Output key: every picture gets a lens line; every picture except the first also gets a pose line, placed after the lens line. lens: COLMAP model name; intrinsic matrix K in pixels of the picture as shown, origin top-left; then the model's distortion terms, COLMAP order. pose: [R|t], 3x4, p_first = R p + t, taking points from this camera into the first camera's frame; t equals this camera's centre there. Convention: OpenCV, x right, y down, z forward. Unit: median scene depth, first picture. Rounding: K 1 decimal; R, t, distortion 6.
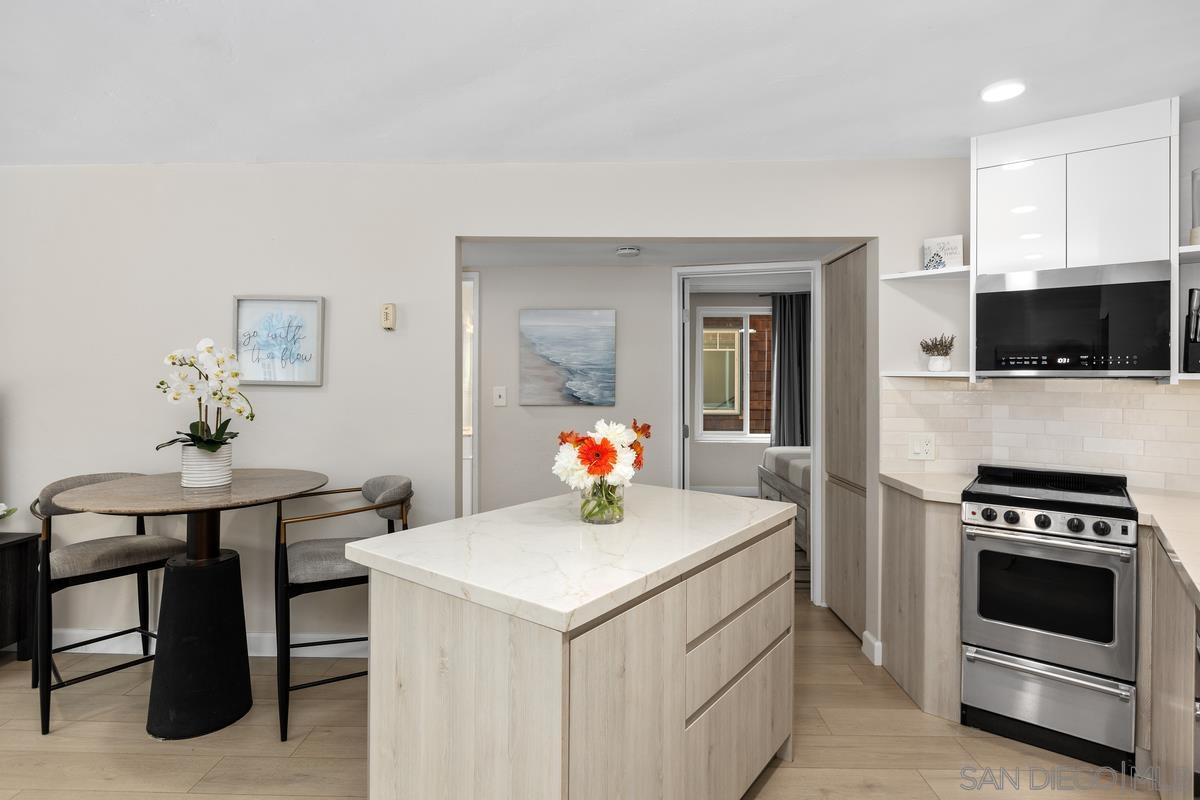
lens RADIAL K [[608.3, 0, 593.0], [0, 608.3, 378.0], [0, 0, 1]] dist [-0.001139, -0.001311]
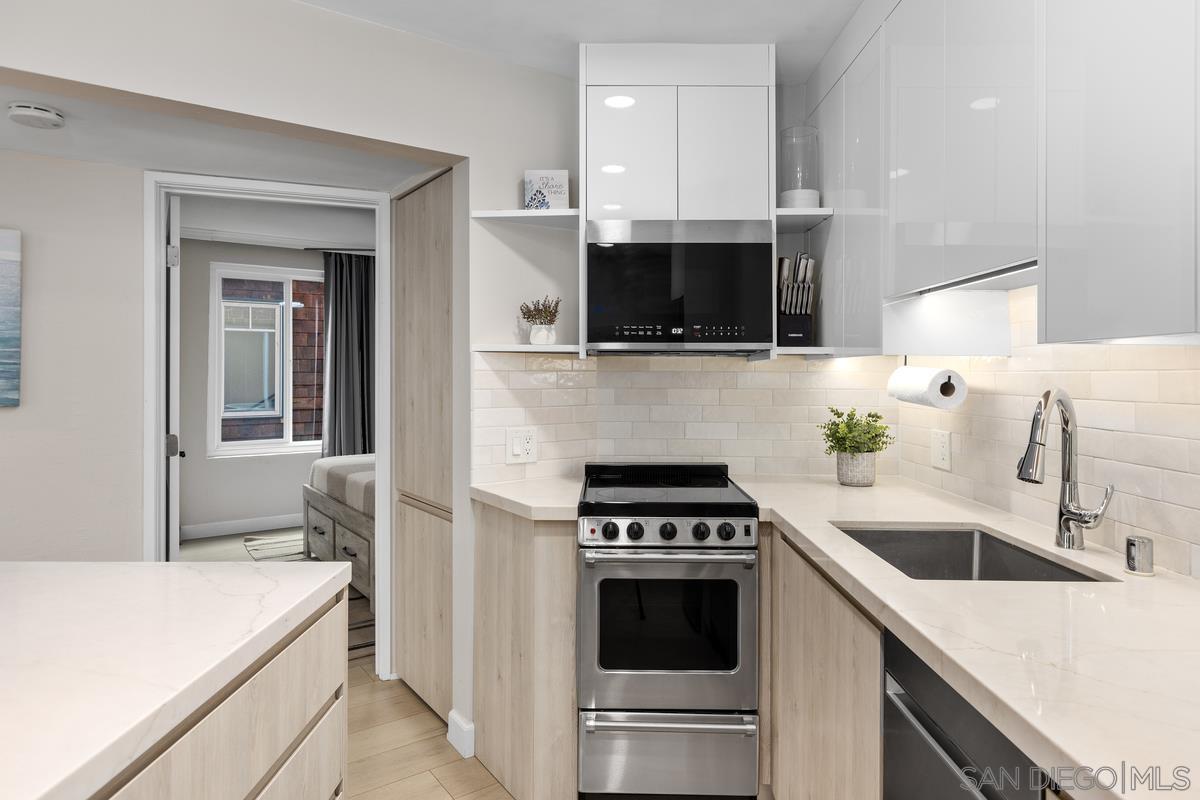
lens RADIAL K [[700.1, 0, 602.6], [0, 700.1, 367.7], [0, 0, 1]] dist [-0.000717, 0.001416]
pose [[0.791157, 0.002113, 0.611609, 0.093227], [0.002811, 0.999971, -0.007091, 0.023709], [-0.611606, 0.007329, 0.791128, 0.261274]]
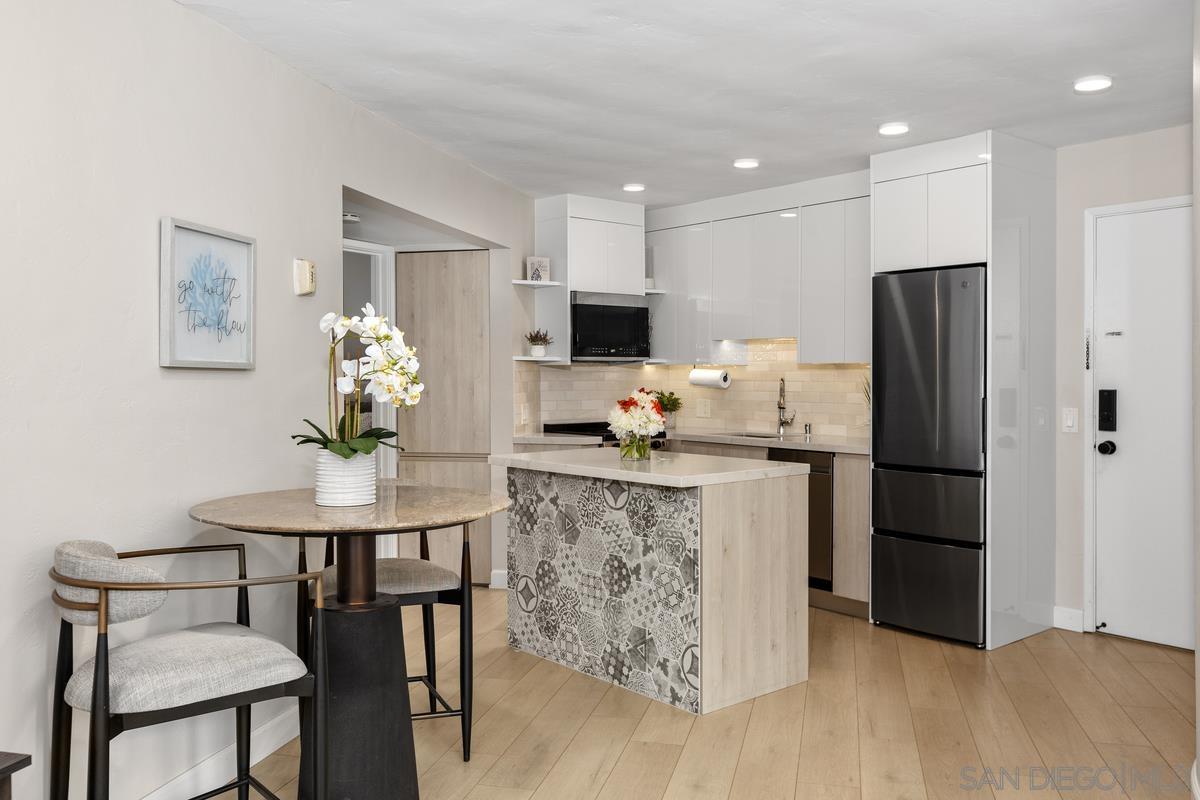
lens RADIAL K [[993.0, 0, 595.7], [0, 993.0, 387.9], [0, 0, 1]] dist [0.003105, 0.000673]
pose [[0.208905, -0.021663, 0.977696, -1.553178], [0.003056, 0.999764, 0.021499, 0.011019], [-0.977931, -0.001504, 0.208922, 0.417389]]
